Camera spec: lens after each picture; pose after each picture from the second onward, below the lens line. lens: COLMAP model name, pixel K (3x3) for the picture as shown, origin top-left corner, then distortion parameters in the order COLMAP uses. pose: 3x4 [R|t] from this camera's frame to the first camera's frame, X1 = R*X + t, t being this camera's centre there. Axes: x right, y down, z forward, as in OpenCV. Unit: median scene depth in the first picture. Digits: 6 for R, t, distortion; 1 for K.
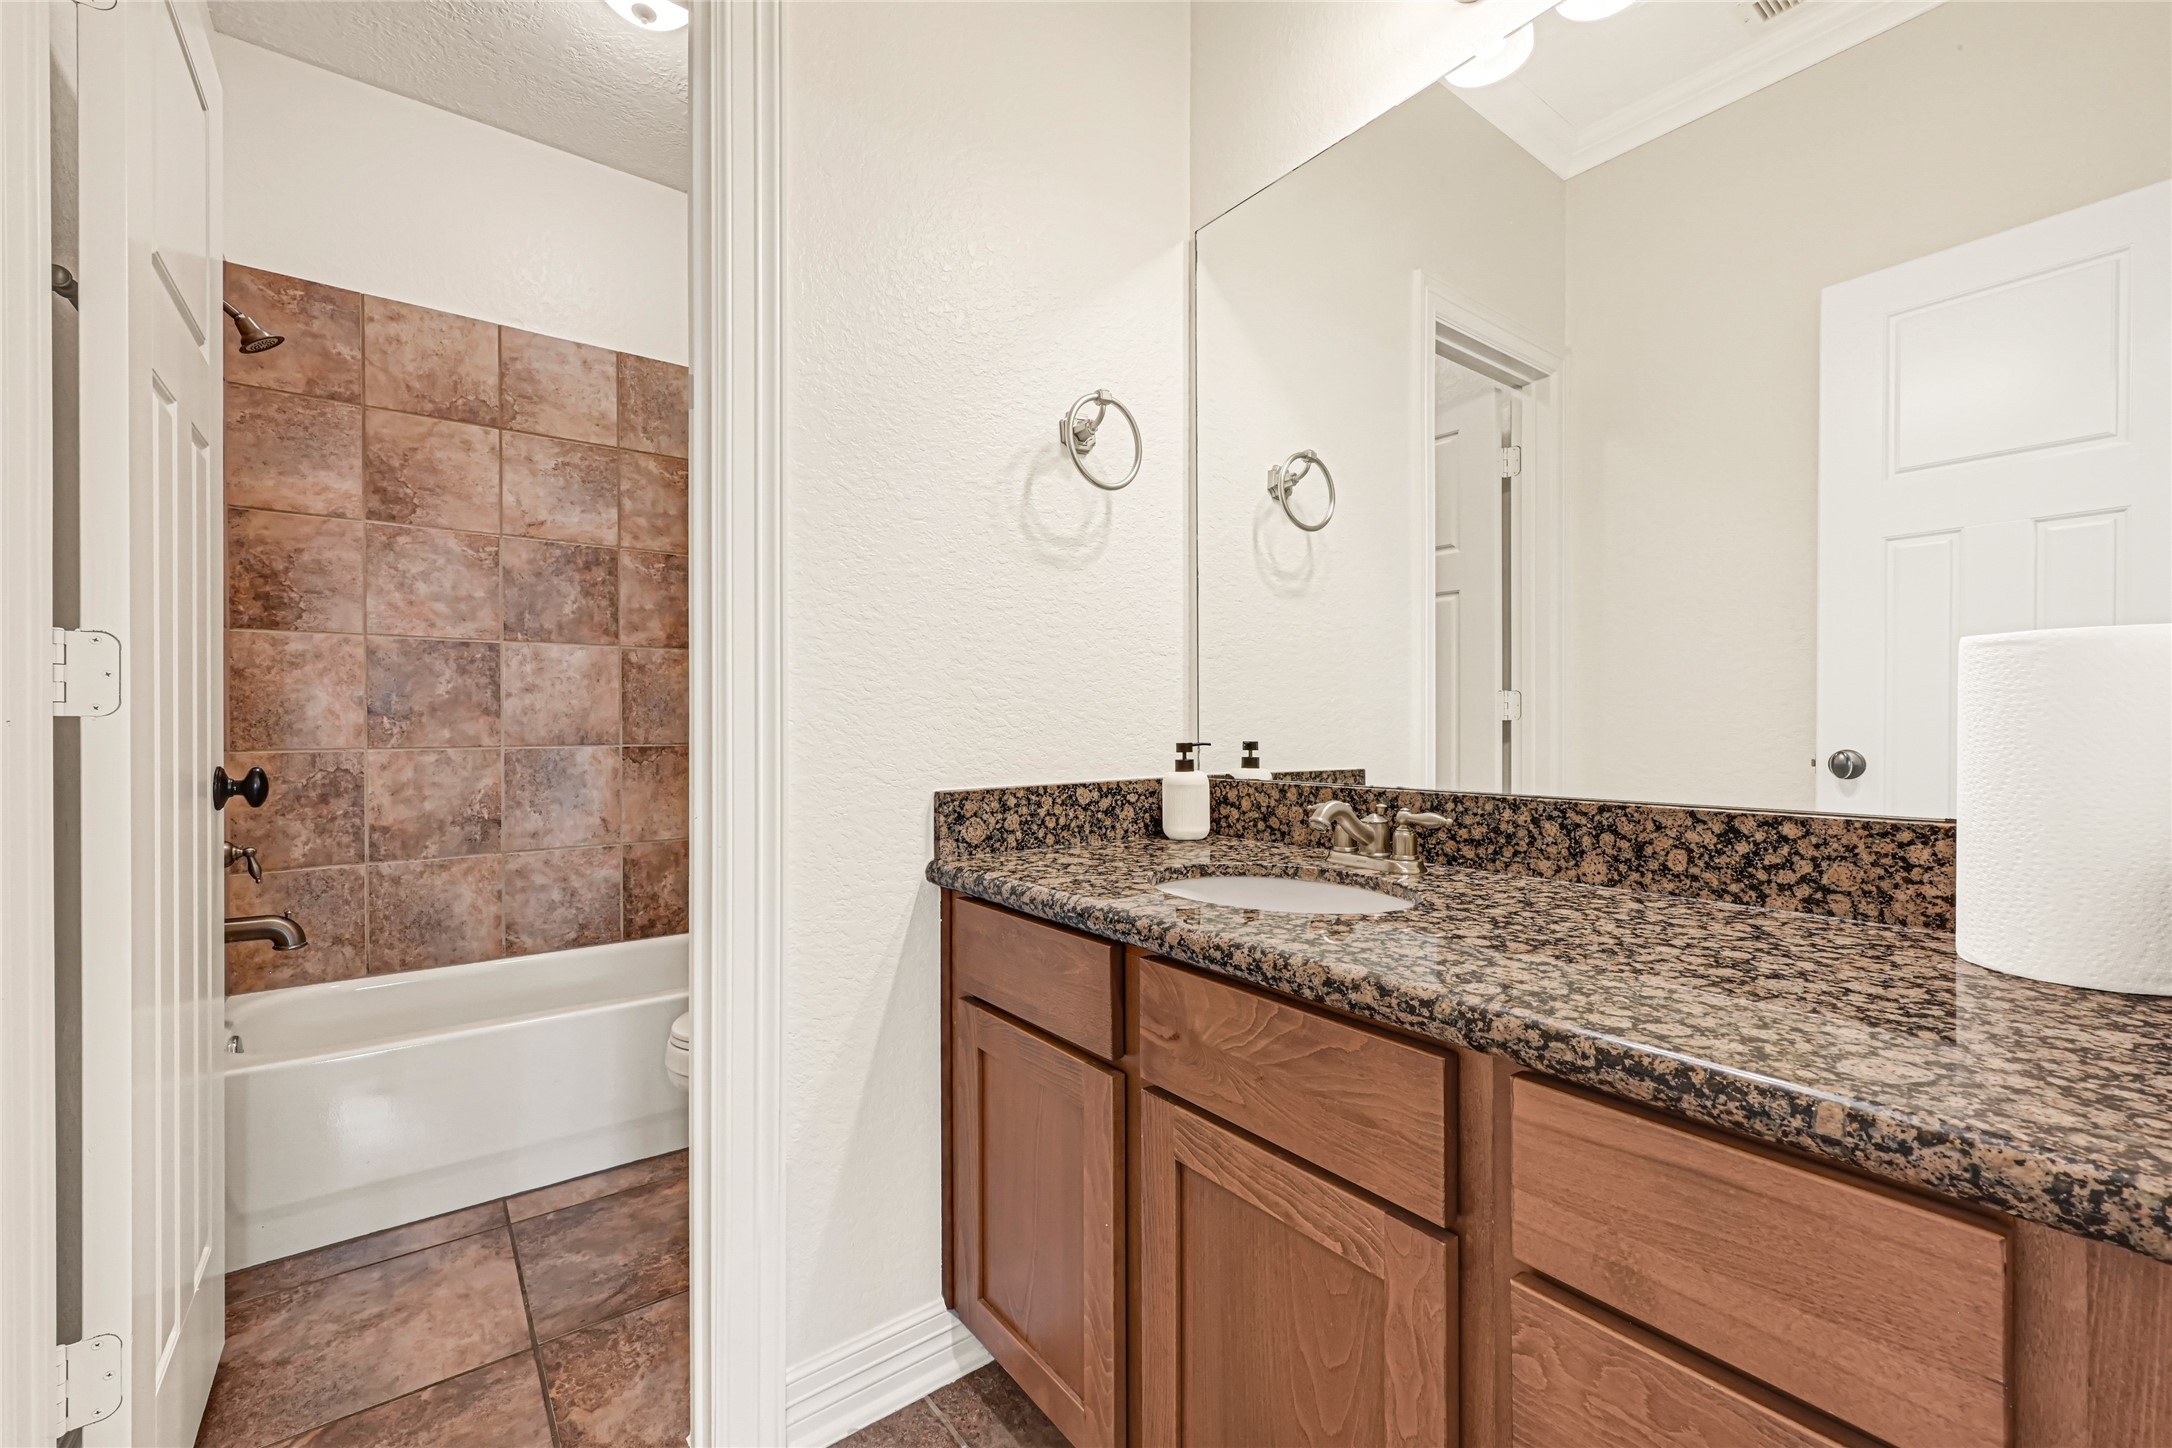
lens RADIAL K [[889.8, 0, 1091.0], [0, 889.8, 729.1], [0, 0, 1]] dist [-0.000123, -0.000139]
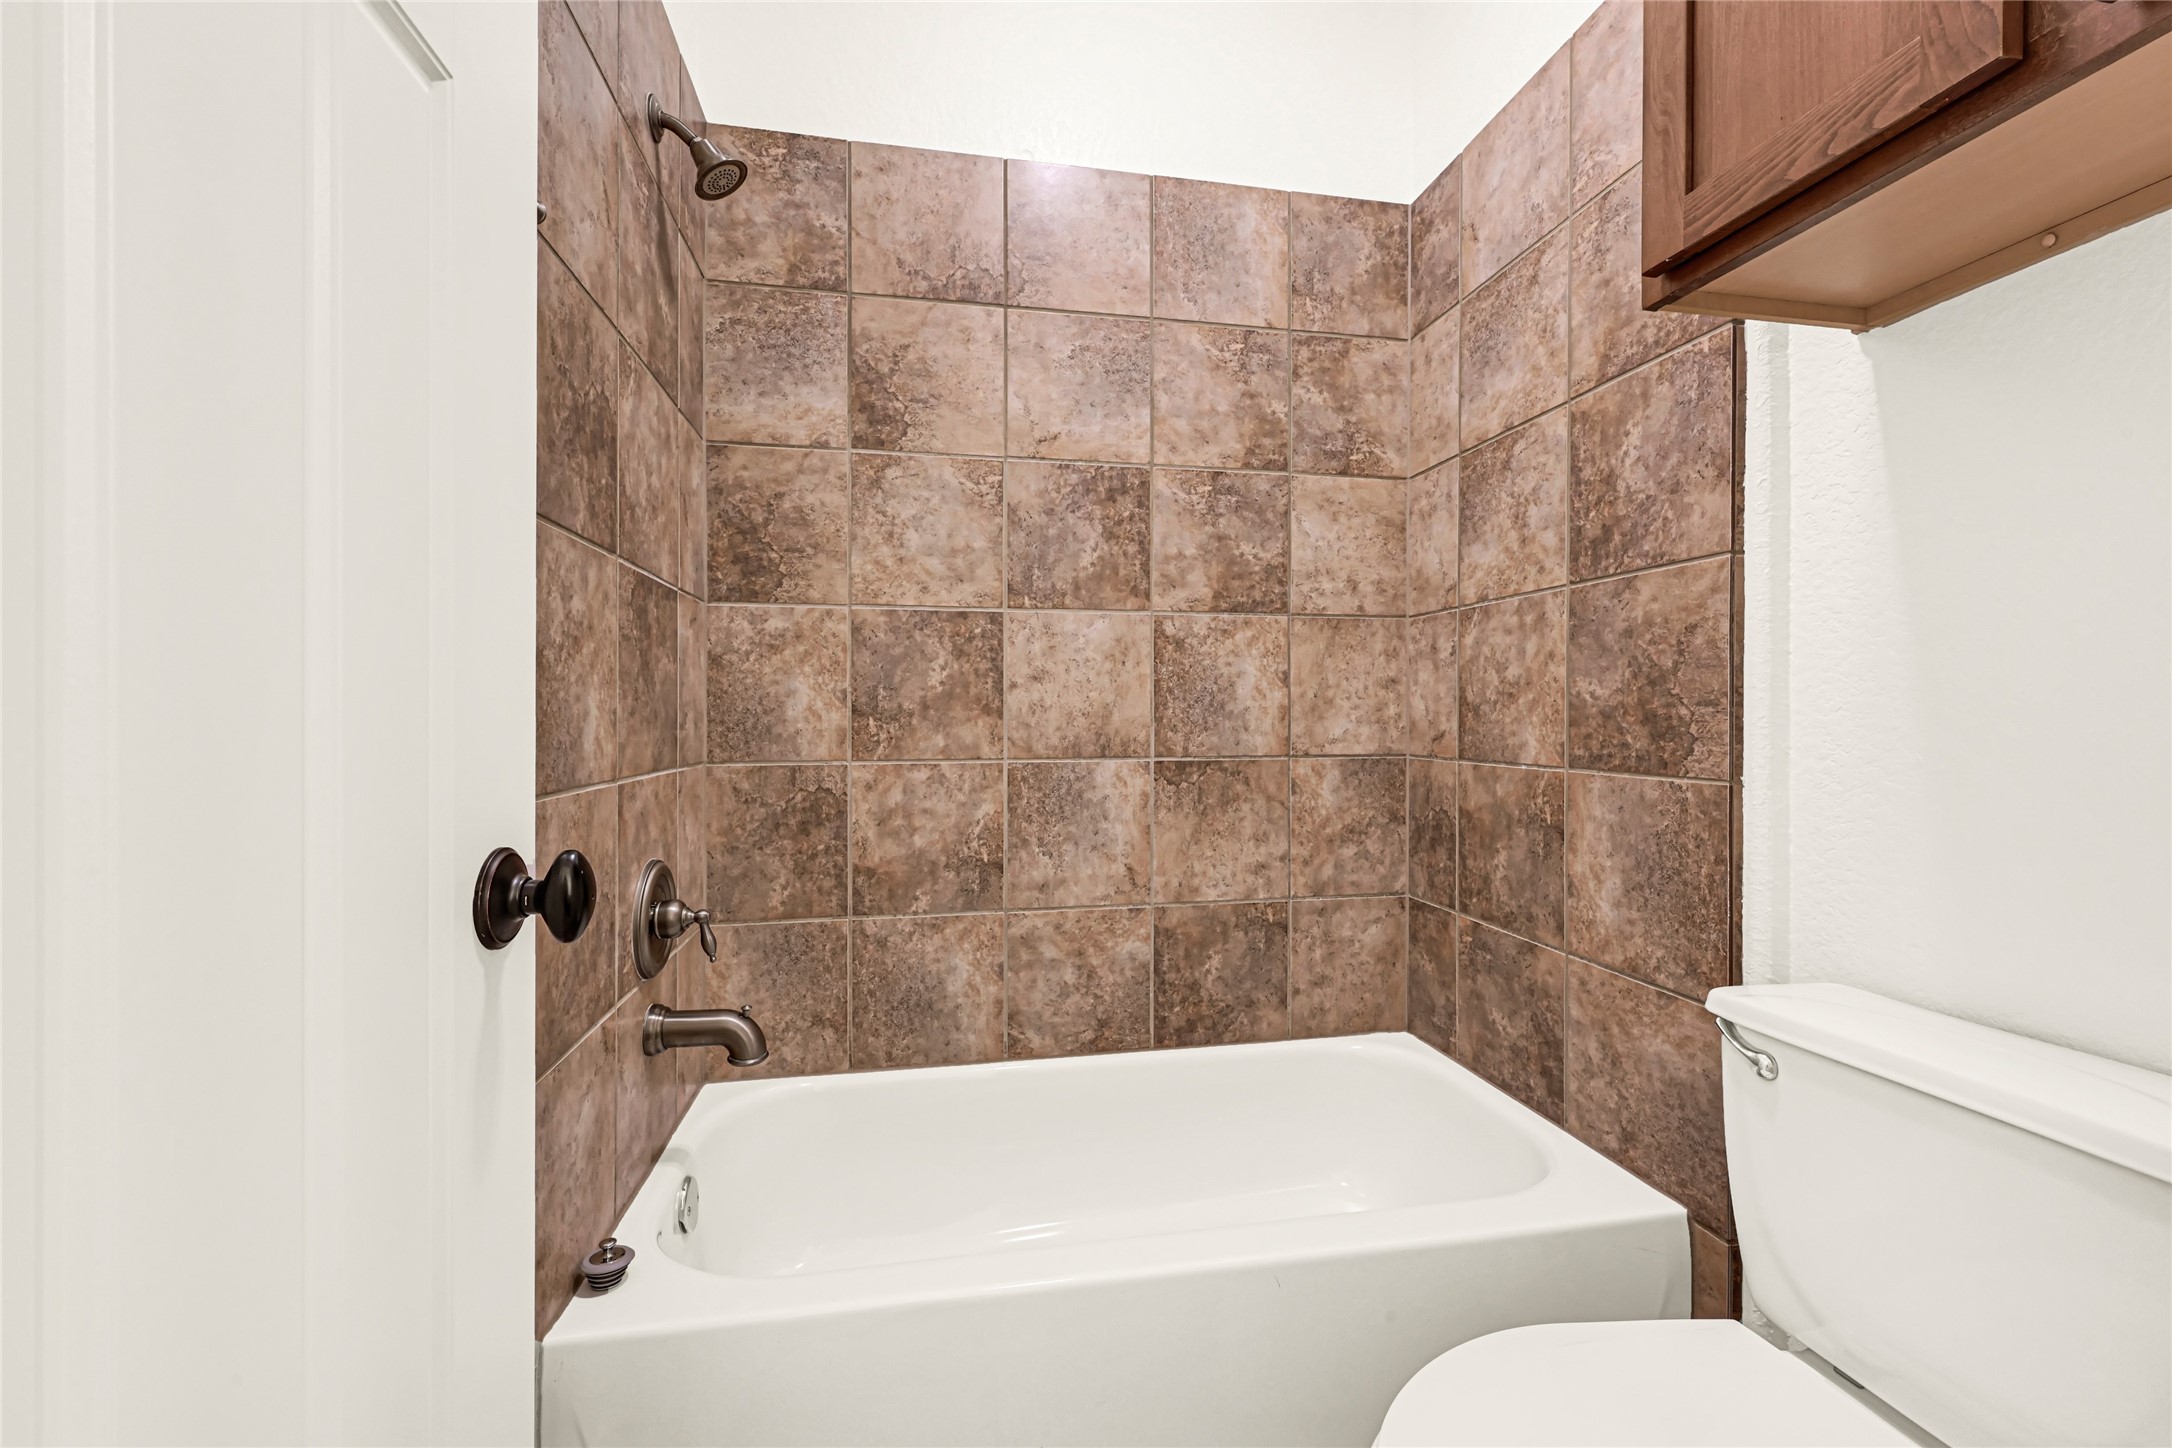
lens RADIAL K [[889.8, 0, 1084.9], [0, 889.8, 715.9], [0, 0, 1]] dist [-0.000123, -0.000139]
pose [[0.888959, 0.002754, -0.457978, -0.292921], [-0.004839, 0.999983, -0.003379, -0.013014], [0.457961, 0.005220, 0.888957, 0.416517]]
